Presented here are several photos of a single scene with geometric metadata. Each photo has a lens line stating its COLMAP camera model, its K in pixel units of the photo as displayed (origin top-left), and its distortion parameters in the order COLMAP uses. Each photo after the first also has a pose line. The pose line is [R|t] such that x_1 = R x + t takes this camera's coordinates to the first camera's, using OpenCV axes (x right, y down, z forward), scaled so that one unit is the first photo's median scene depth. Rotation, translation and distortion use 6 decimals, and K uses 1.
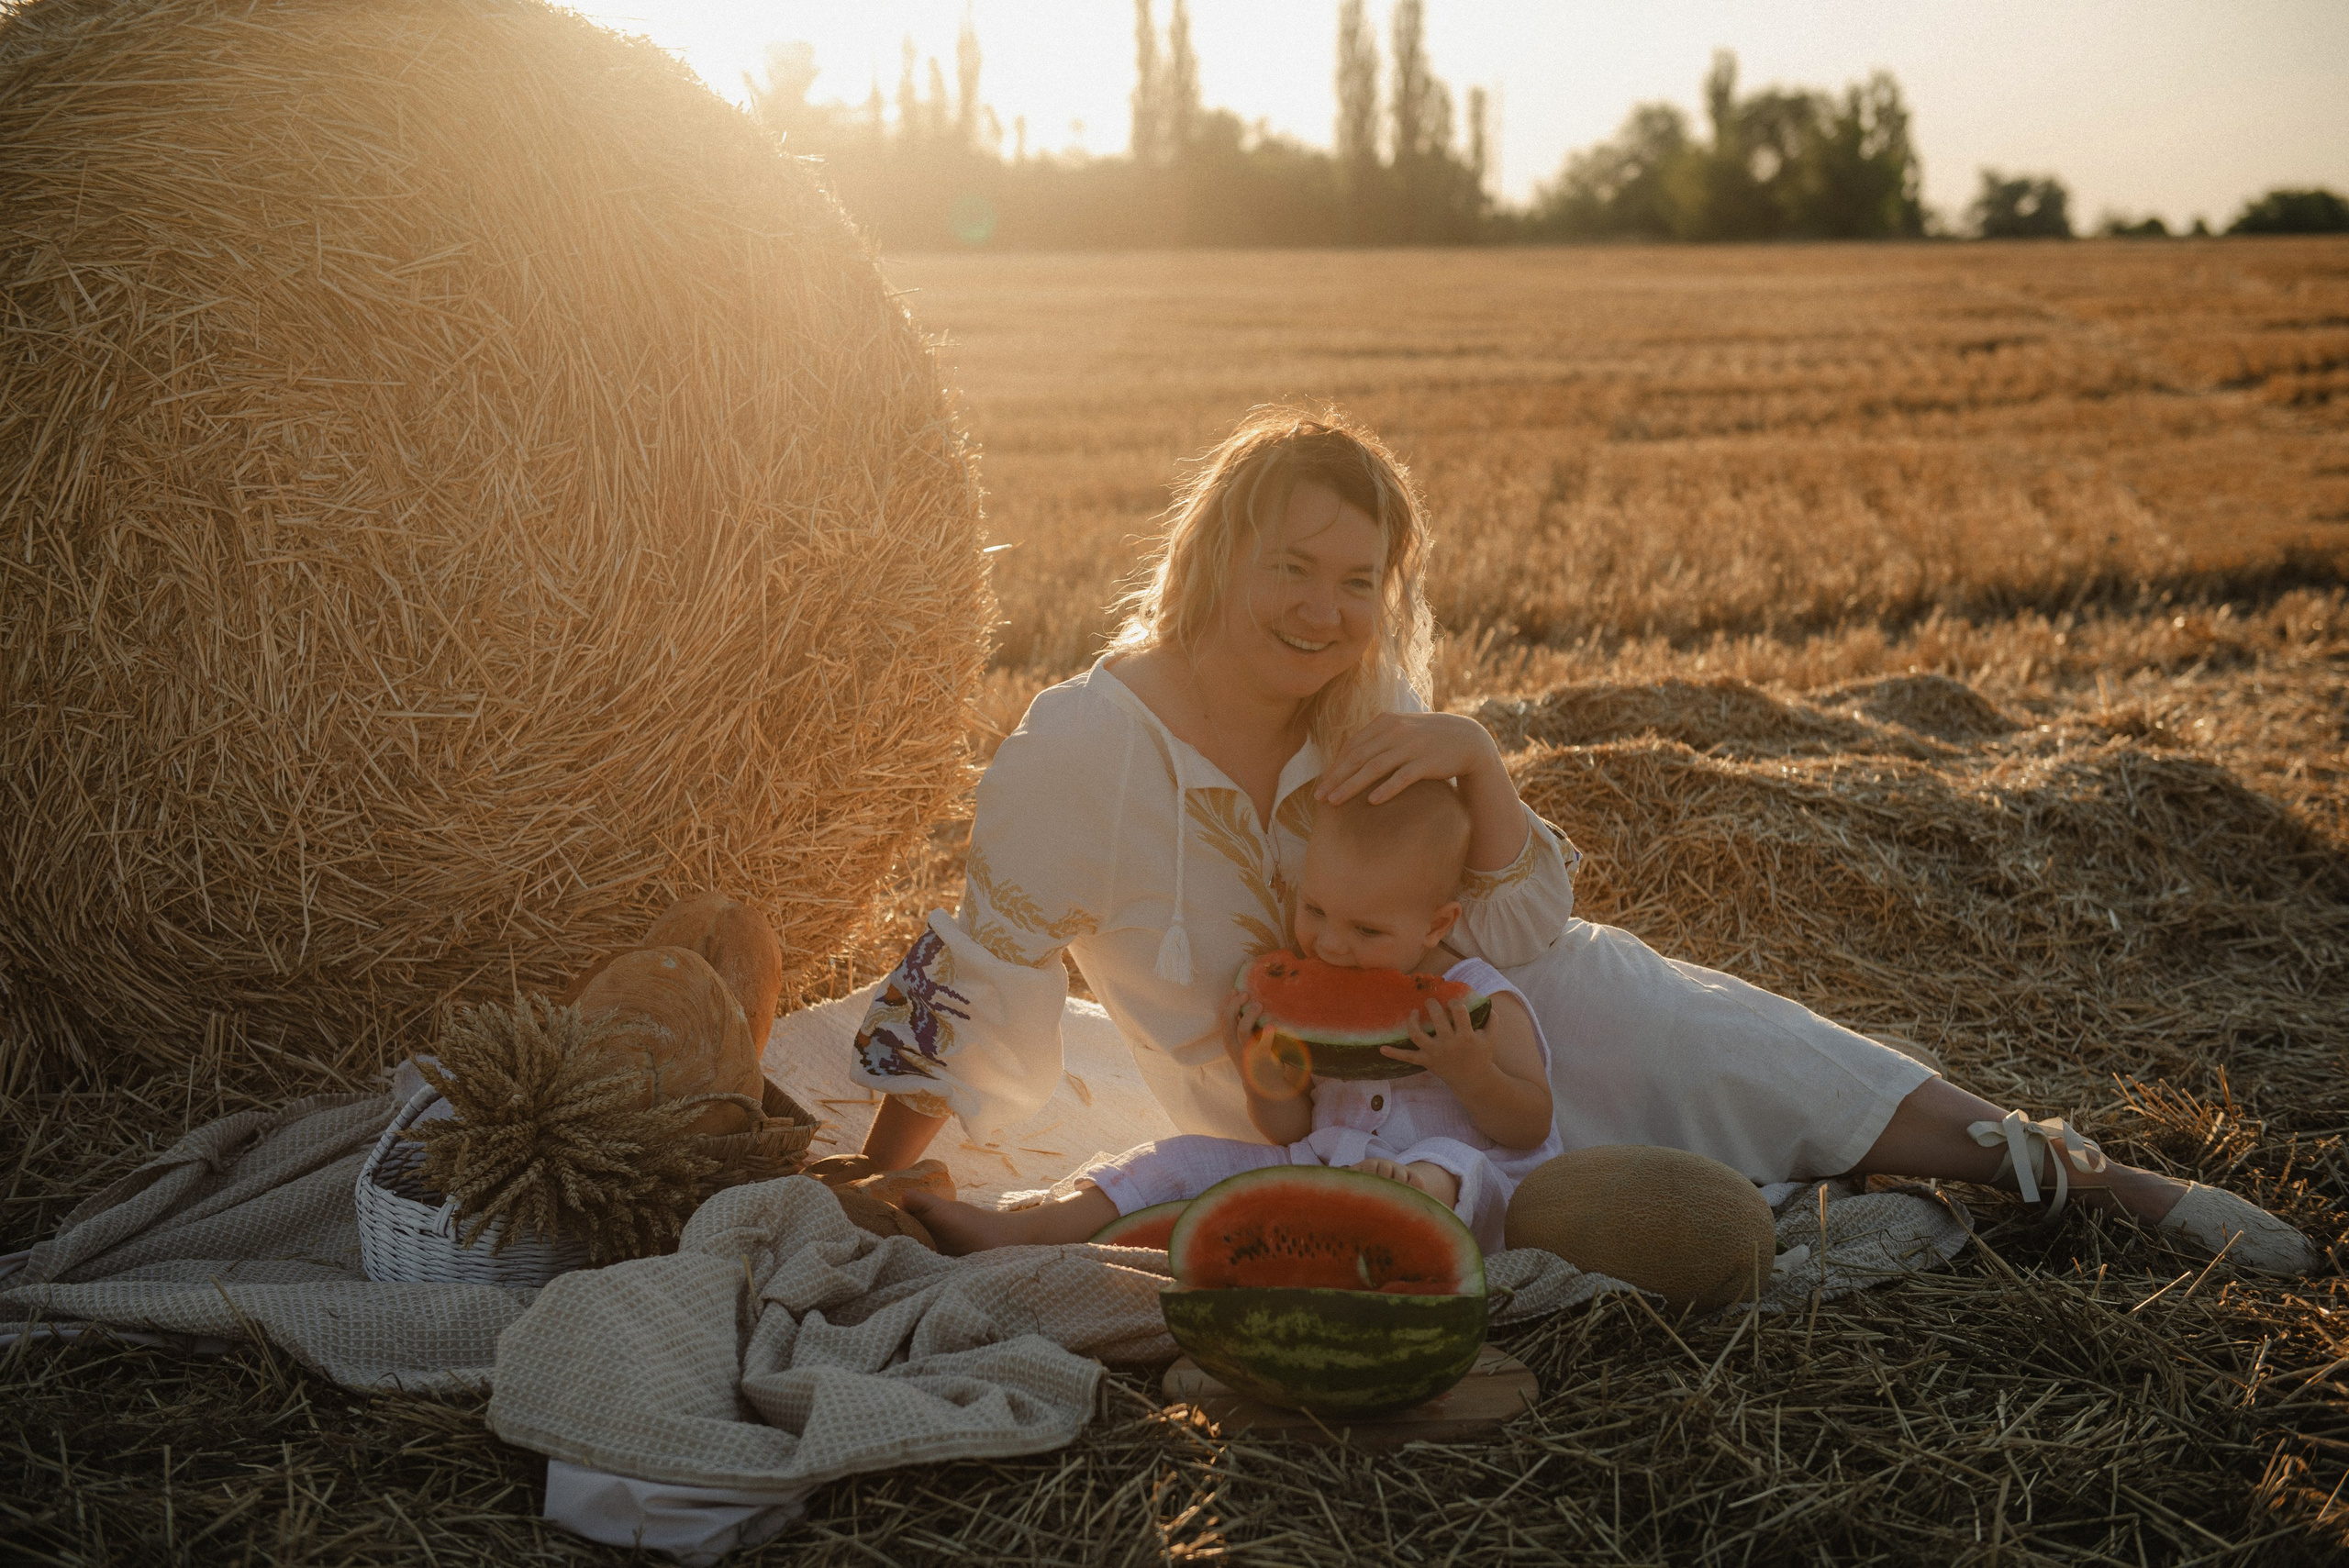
lens RADIAL K [[3451.5, 0, 1174.5], [0, 3451.5, 784.0], [0, 0, 1]] dist [0.139438, -0.034455]
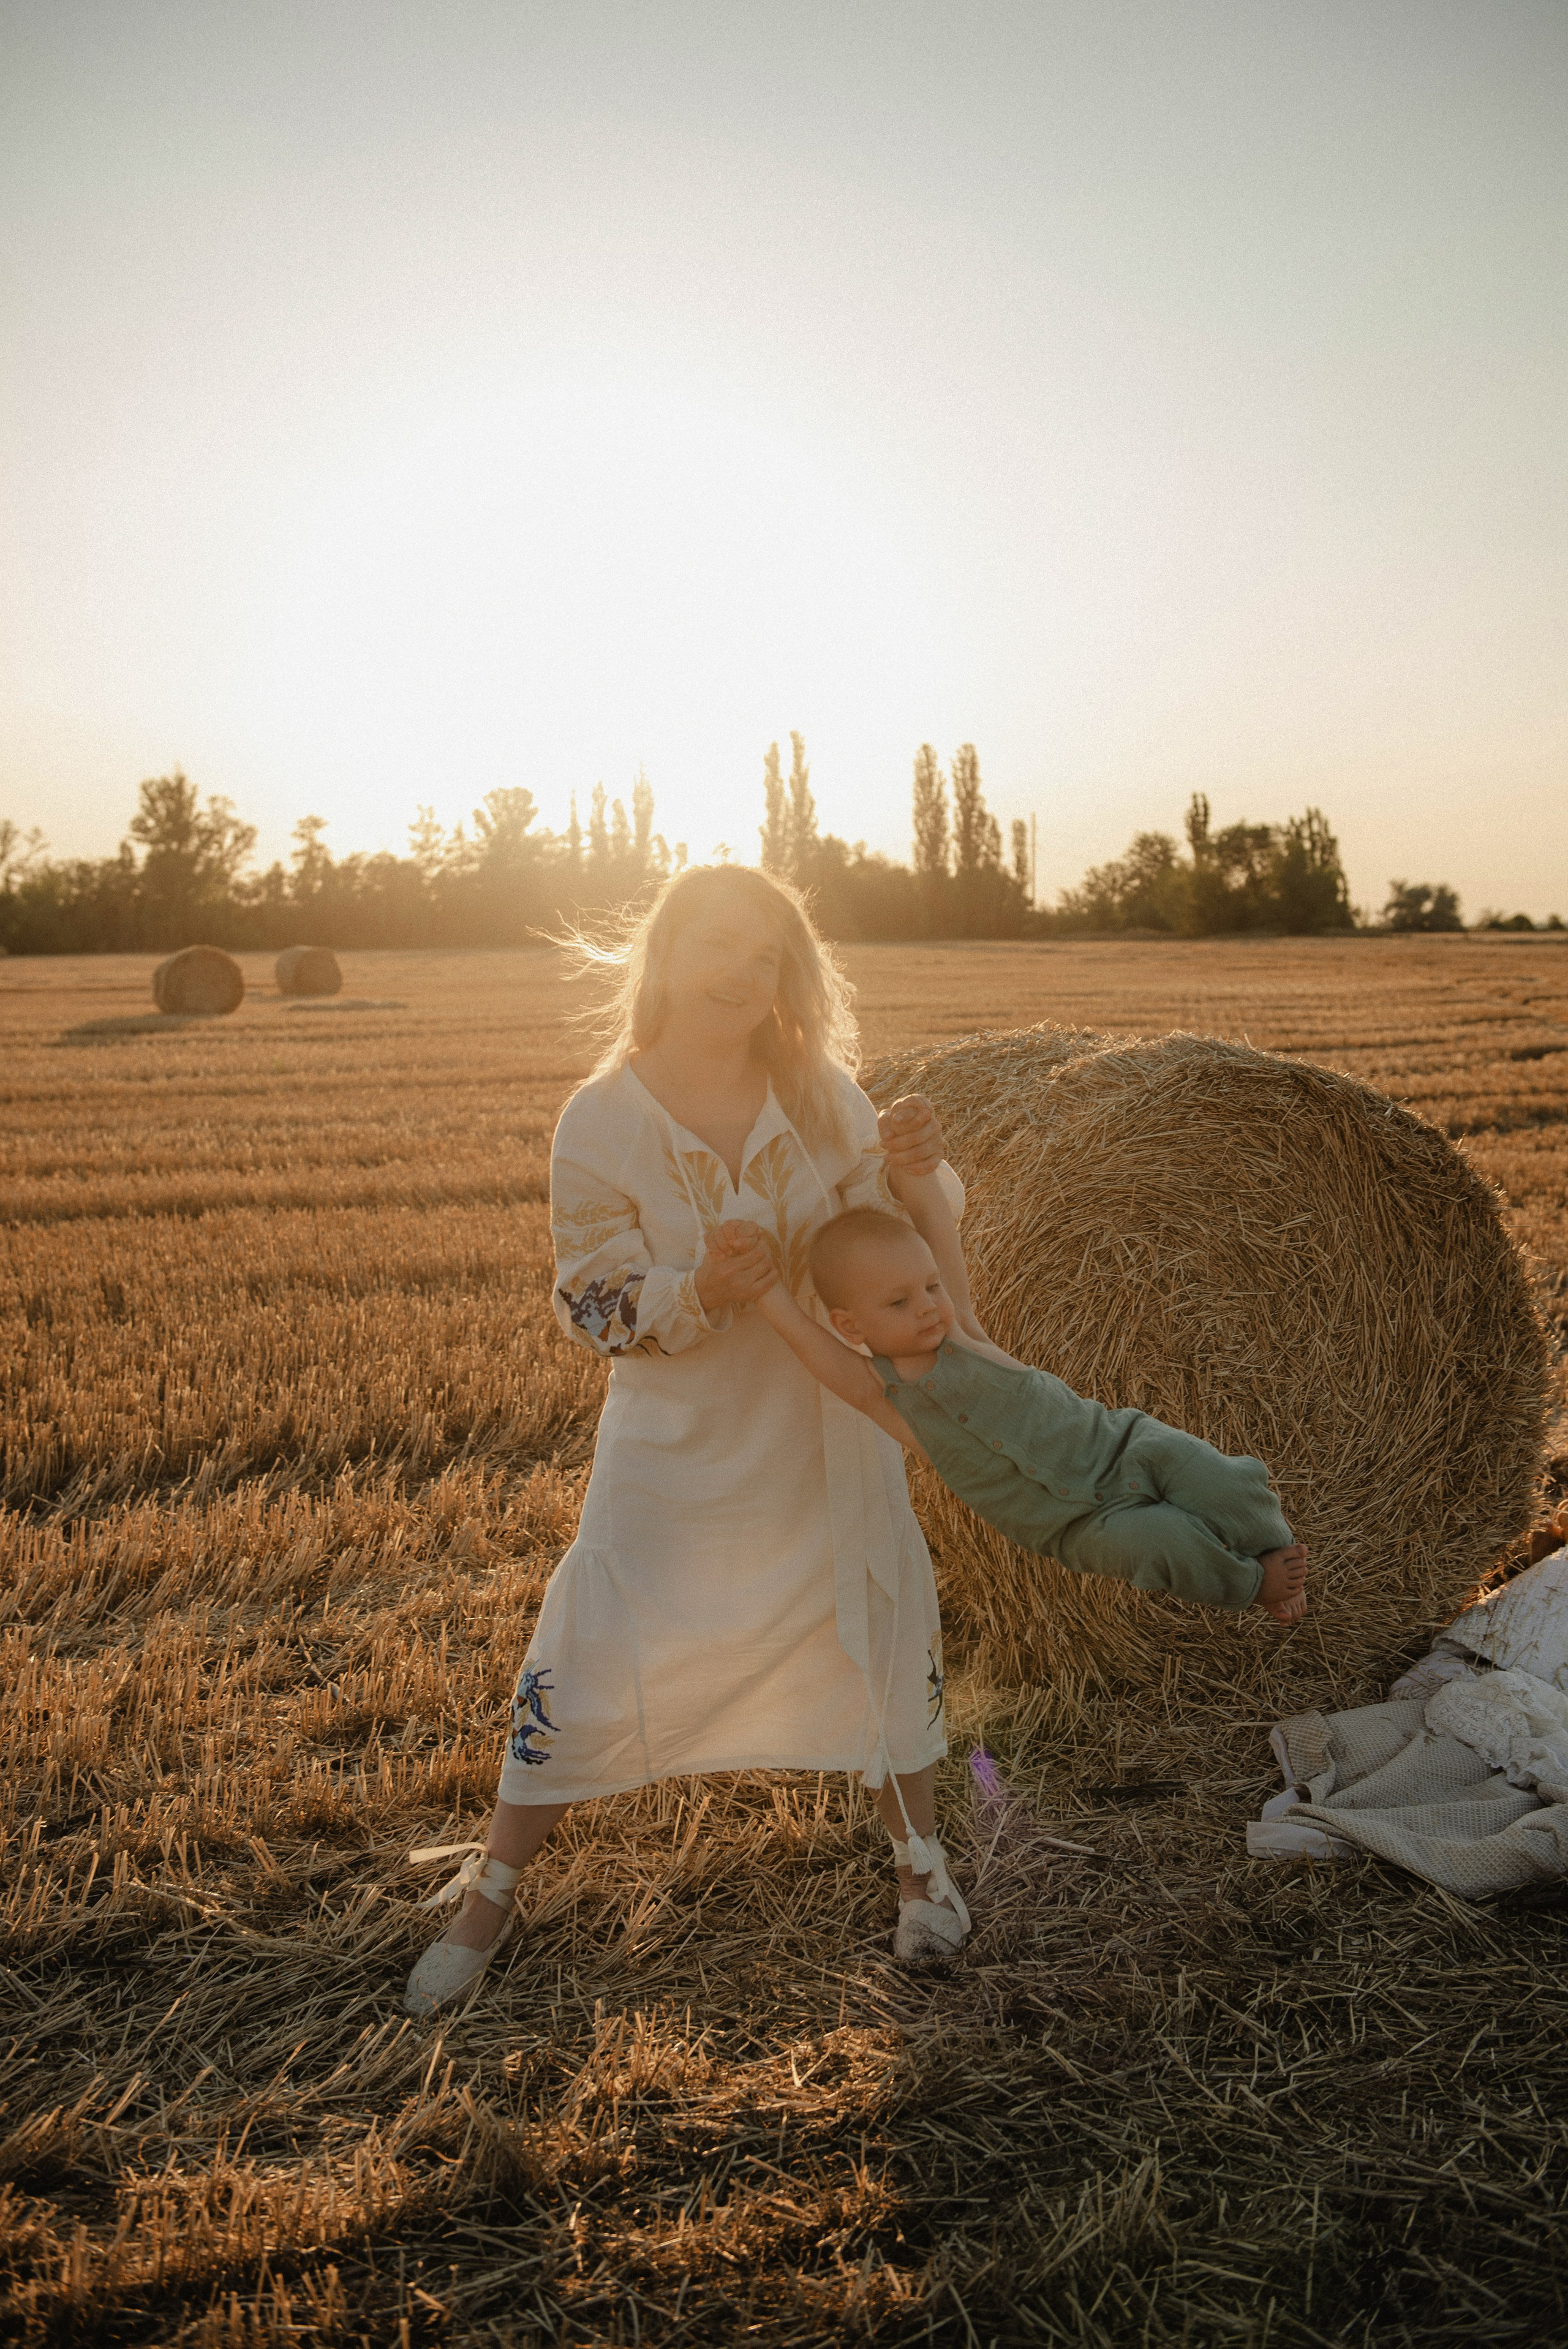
lens RADIAL K [[2580.4, 0, 784.0], [0, 2580.4, 1174.5], [0, 0, 1]] dist [0.098162, 0.005060]
pose [[0.999974, -0.005402, -0.004821, -0.453389], [0.005090, 0.998037, -0.062416, -0.092453], [0.005148, 0.062390, 0.998039, -0.300963]]
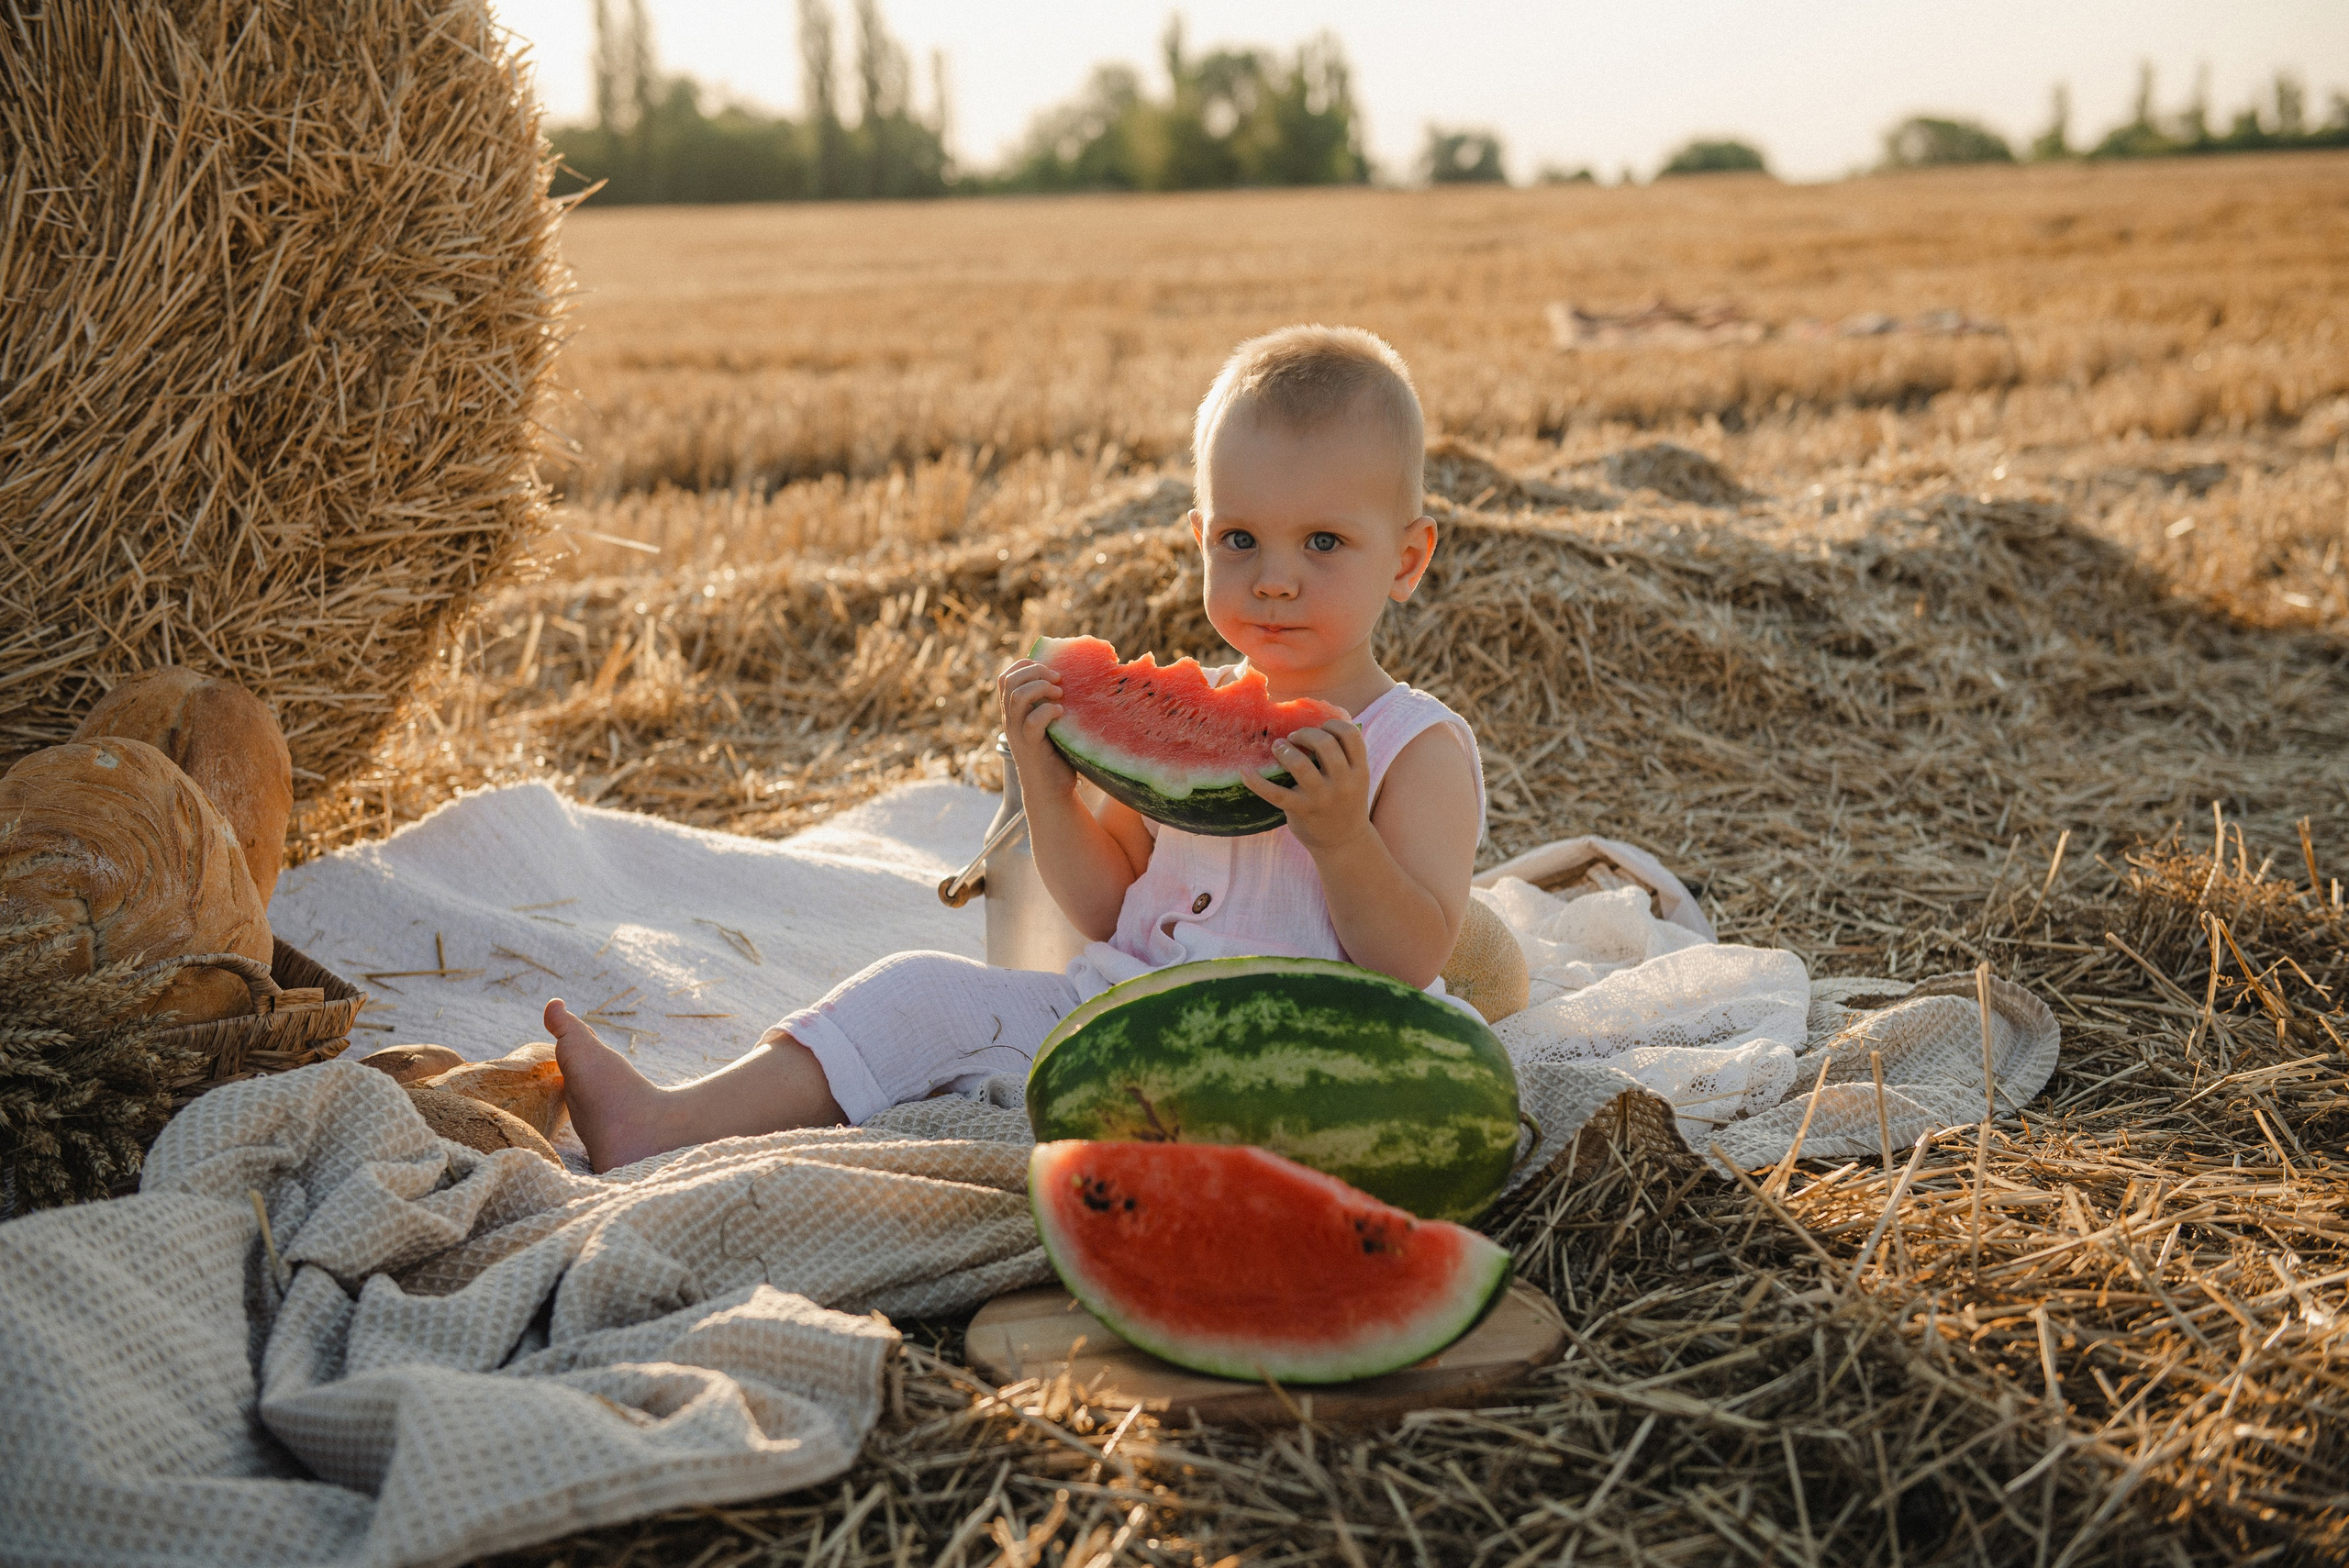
lens RADIAL K [[3410.5, 0, 1174.5], [0, 3410.5, 784.0], [0, 0, 1]] dist [0.138302, -0.053876]
pose [[0.988073, -0.052382, 0.144801, -0.039222], [0.050543, 0.998588, 0.016353, 0.050545], [-0.145453, -0.008839, 0.989326, 0.307824]]
